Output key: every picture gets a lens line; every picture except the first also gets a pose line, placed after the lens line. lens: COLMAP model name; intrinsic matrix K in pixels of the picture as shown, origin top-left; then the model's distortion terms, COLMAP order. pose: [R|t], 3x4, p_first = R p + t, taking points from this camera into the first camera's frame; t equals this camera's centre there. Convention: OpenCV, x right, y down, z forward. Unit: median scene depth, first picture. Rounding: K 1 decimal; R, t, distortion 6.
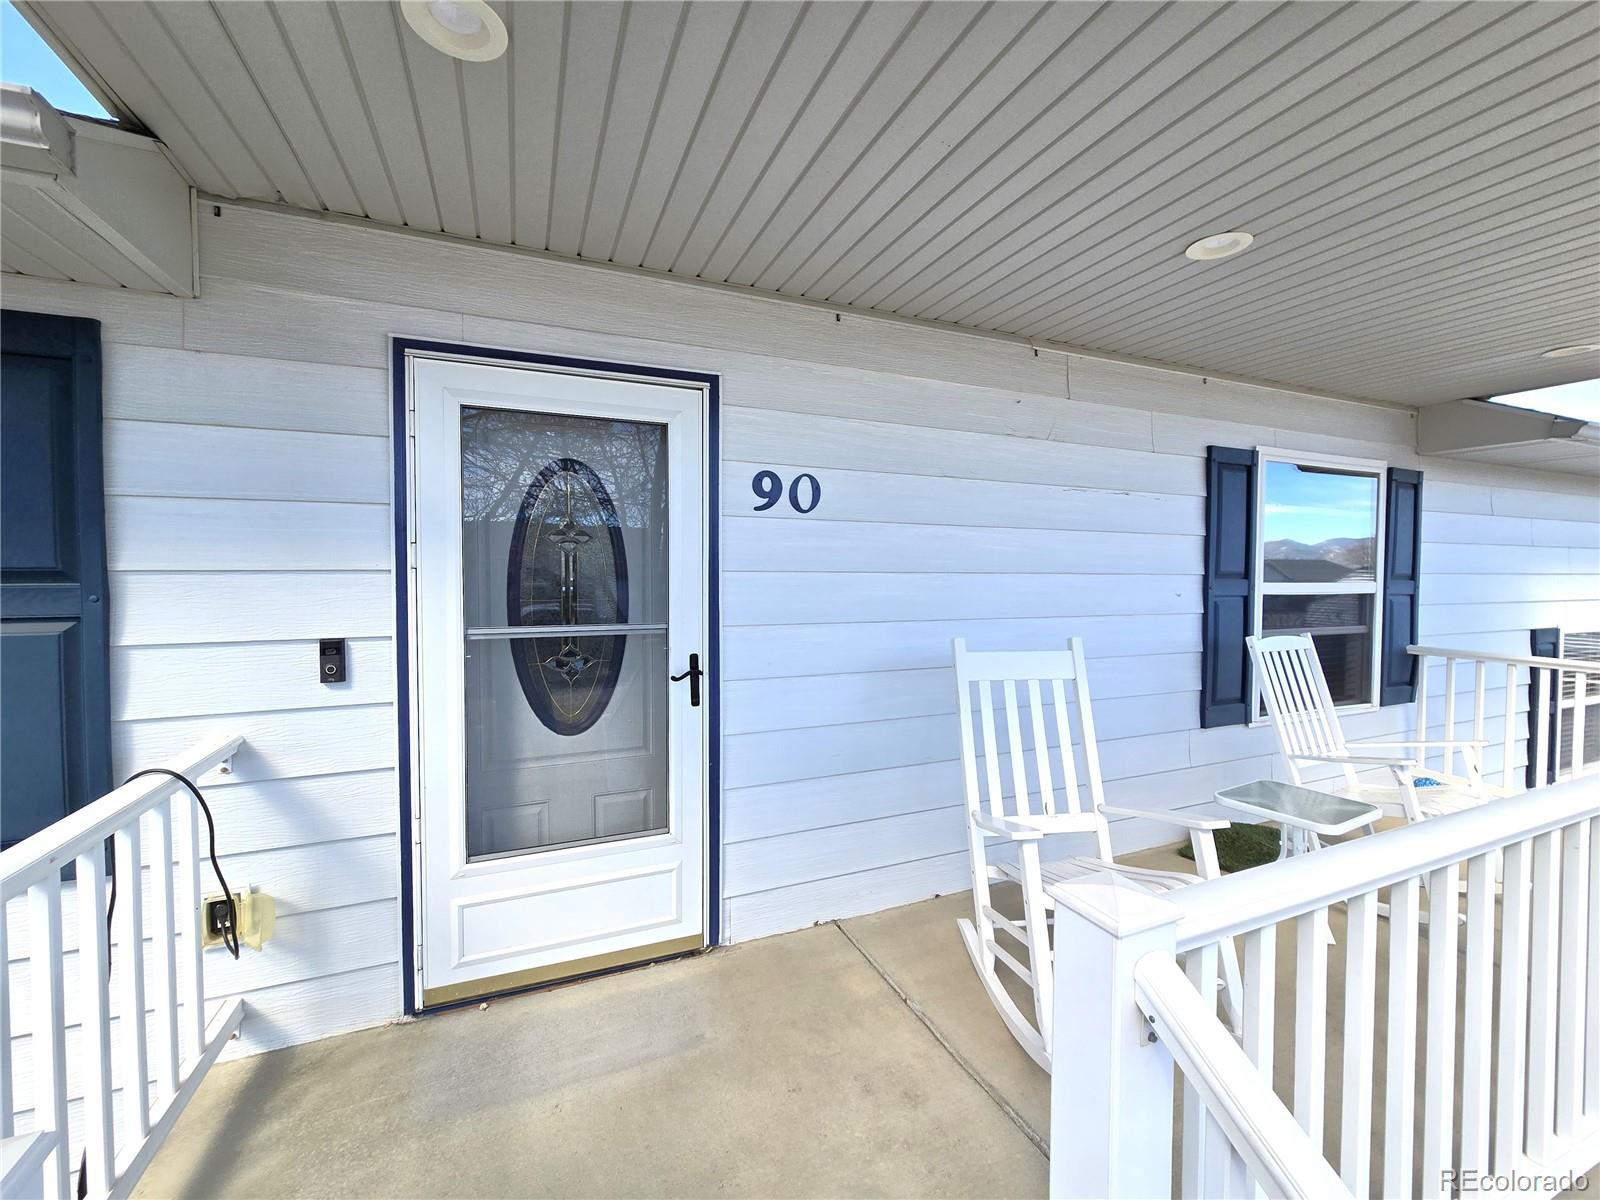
lens RADIAL K [[635.8, 0, 800.0], [0, 635.8, 600.0], [0, 0, 1]] dist [0.016298, 0.000205]
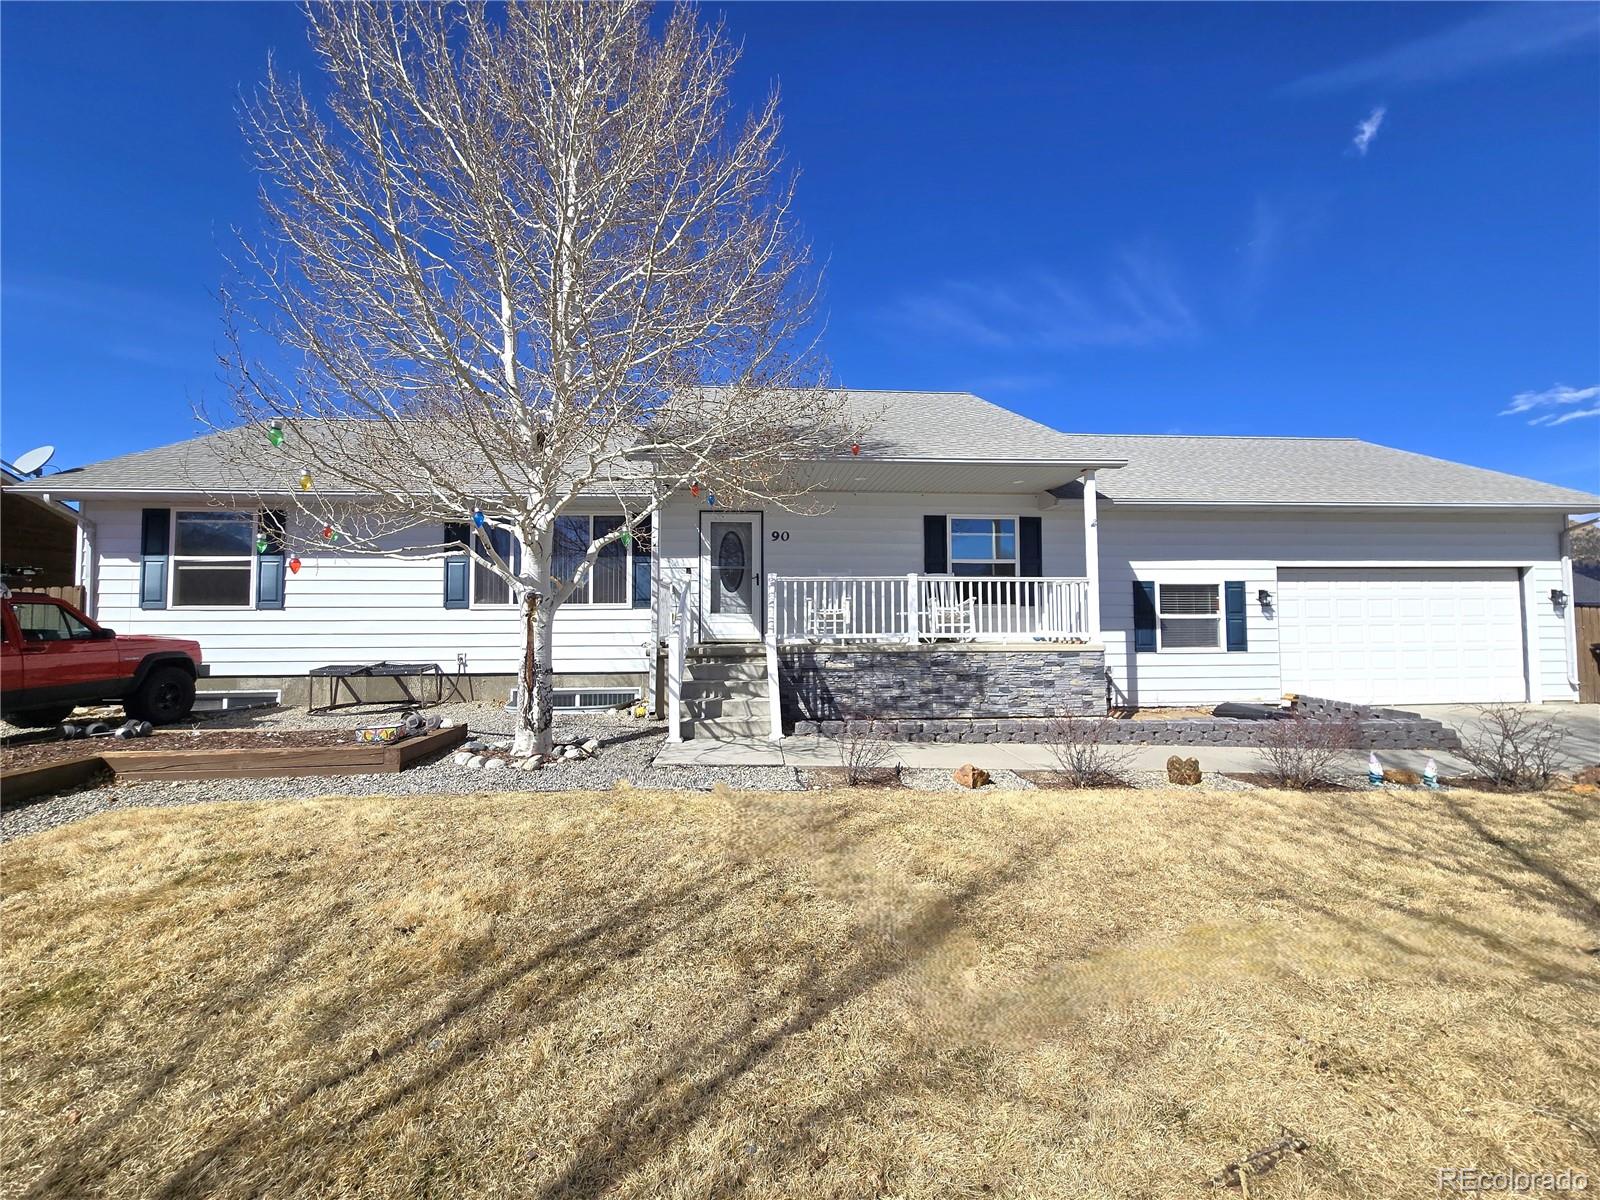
lens RADIAL K [[635.8, 0, 800.0], [0, 635.8, 600.0], [0, 0, 1]] dist [0.016298, 0.000205]
pose [[0.952798, -0.028075, -0.302305, 1.436587], [-0.004777, 0.994206, -0.107386, 0.739091], [0.303568, 0.103761, 0.947143, -3.047888]]
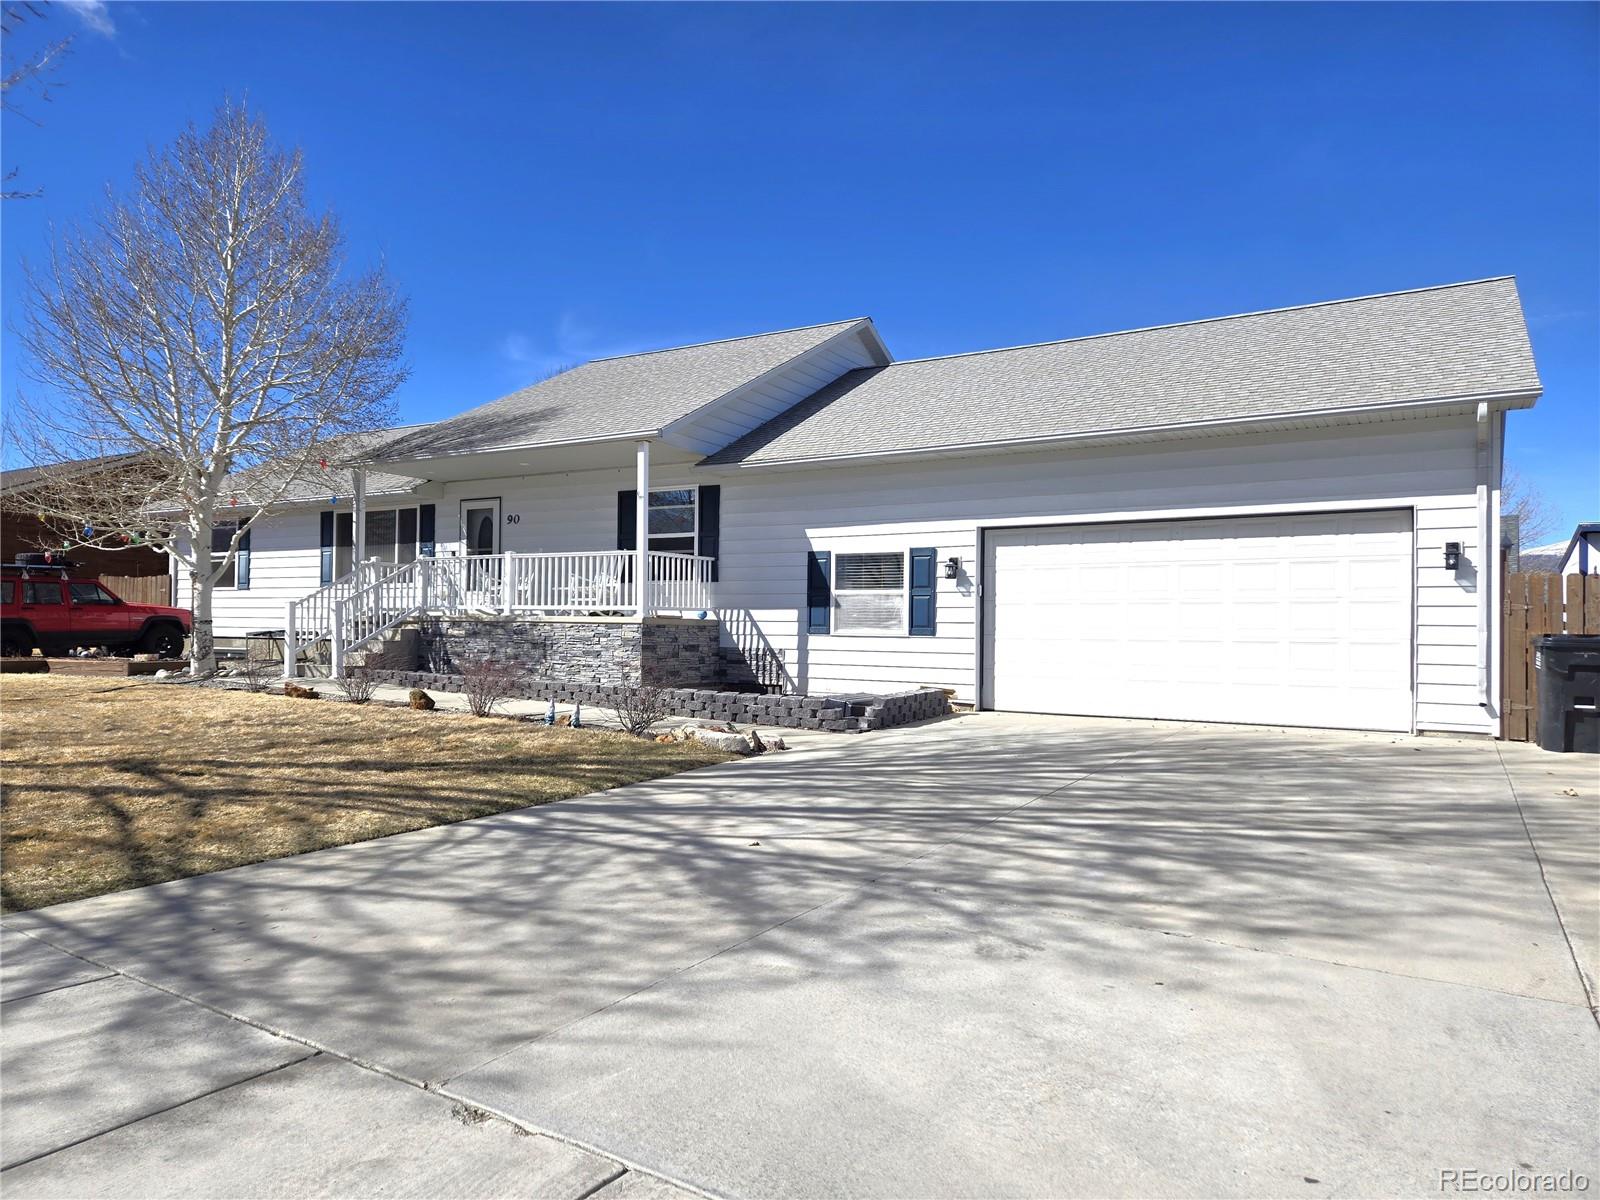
lens RADIAL K [[1019.9, 0, 800.0], [0, 1019.9, 600.0], [0, 0, 1]] dist [0.108646, -0.001339]
pose [[0.599789, -0.029366, -0.799619, 7.456470], [-0.063791, 0.994391, -0.084368, 0.940131], [0.797611, 0.101611, 0.594551, -1.753174]]
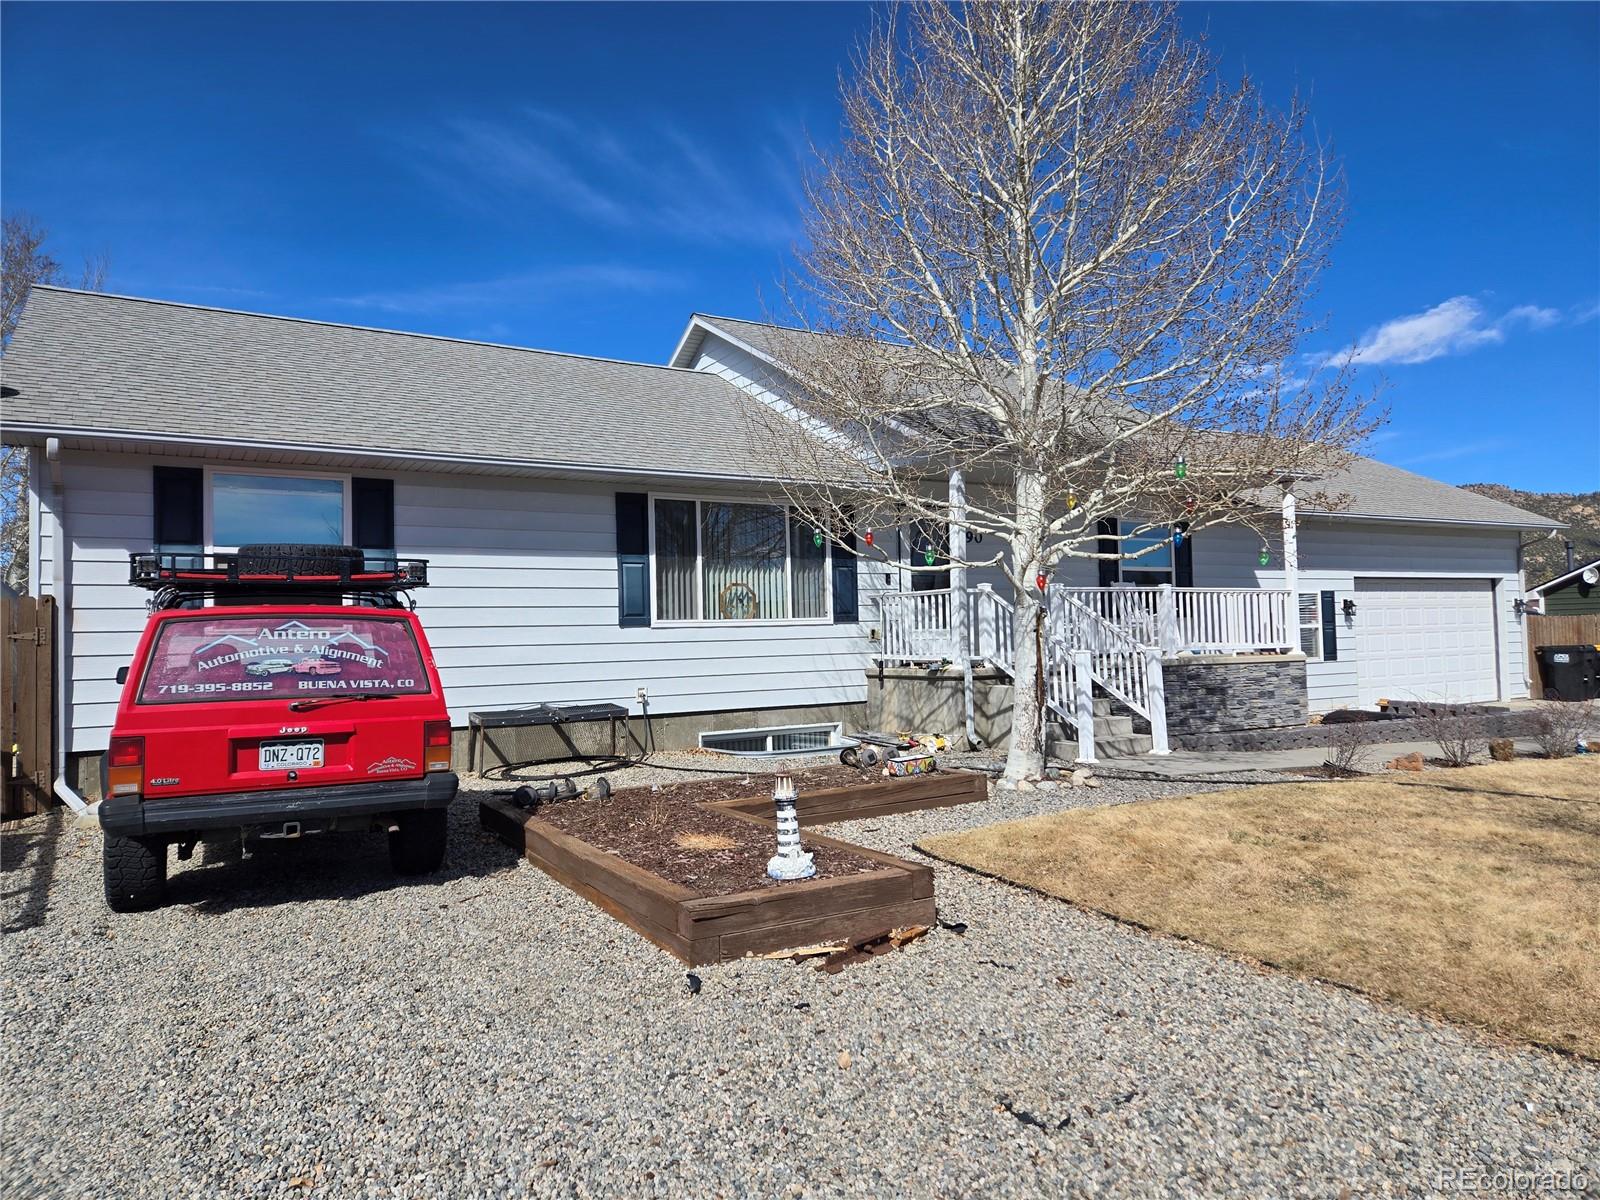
lens RADIAL K [[1019.9, 0, 800.0], [0, 1019.9, 600.0], [0, 0, 1]] dist [0.108646, -0.001339]
pose [[0.989112, -0.031478, 0.143756, -1.941762], [0.046990, 0.993274, -0.105822, 0.786451], [-0.139458, 0.111425, 0.983939, -4.736388]]
